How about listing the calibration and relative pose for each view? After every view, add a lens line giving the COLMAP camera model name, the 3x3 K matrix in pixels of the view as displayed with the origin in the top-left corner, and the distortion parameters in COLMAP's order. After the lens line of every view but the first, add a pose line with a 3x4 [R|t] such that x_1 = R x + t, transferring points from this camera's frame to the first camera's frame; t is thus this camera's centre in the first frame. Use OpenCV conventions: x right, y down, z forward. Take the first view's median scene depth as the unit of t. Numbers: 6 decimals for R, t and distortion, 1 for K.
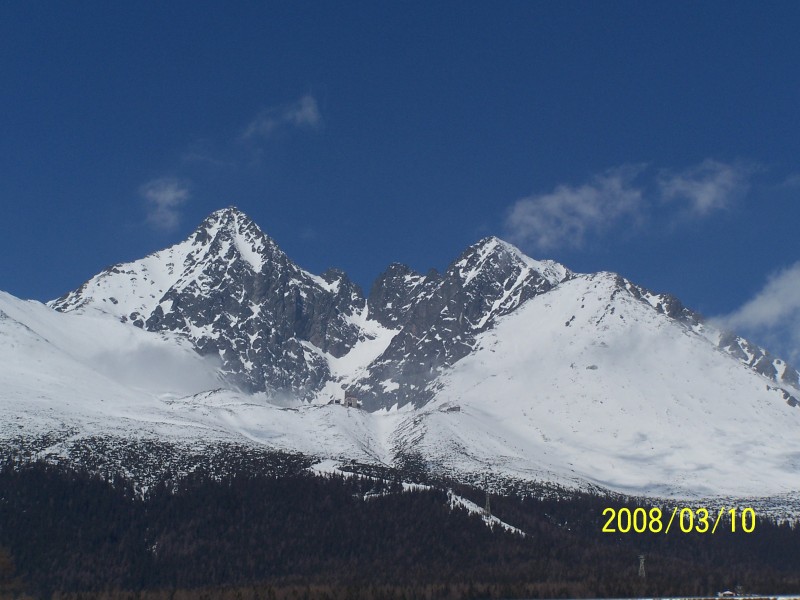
lens RADIAL K [[2191.6, 0, 400.1], [0, 2191.6, 300.2], [0, 0, 1]] dist [-0.201831, 0.000000]
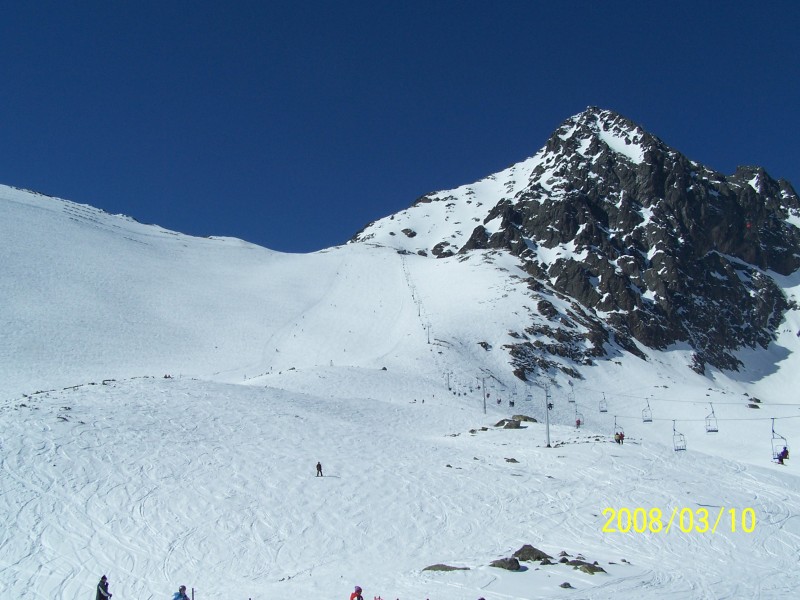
lens RADIAL K [[880.7, 0, 399.1], [0, 880.7, 300.0], [0, 0, 1]] dist [-0.111306, 0.000000]
pose [[0.926484, -0.169245, -0.336131, -0.051514], [0.154025, 0.985466, -0.071651, 0.035147], [0.343372, 0.014611, 0.939086, 0.739681]]
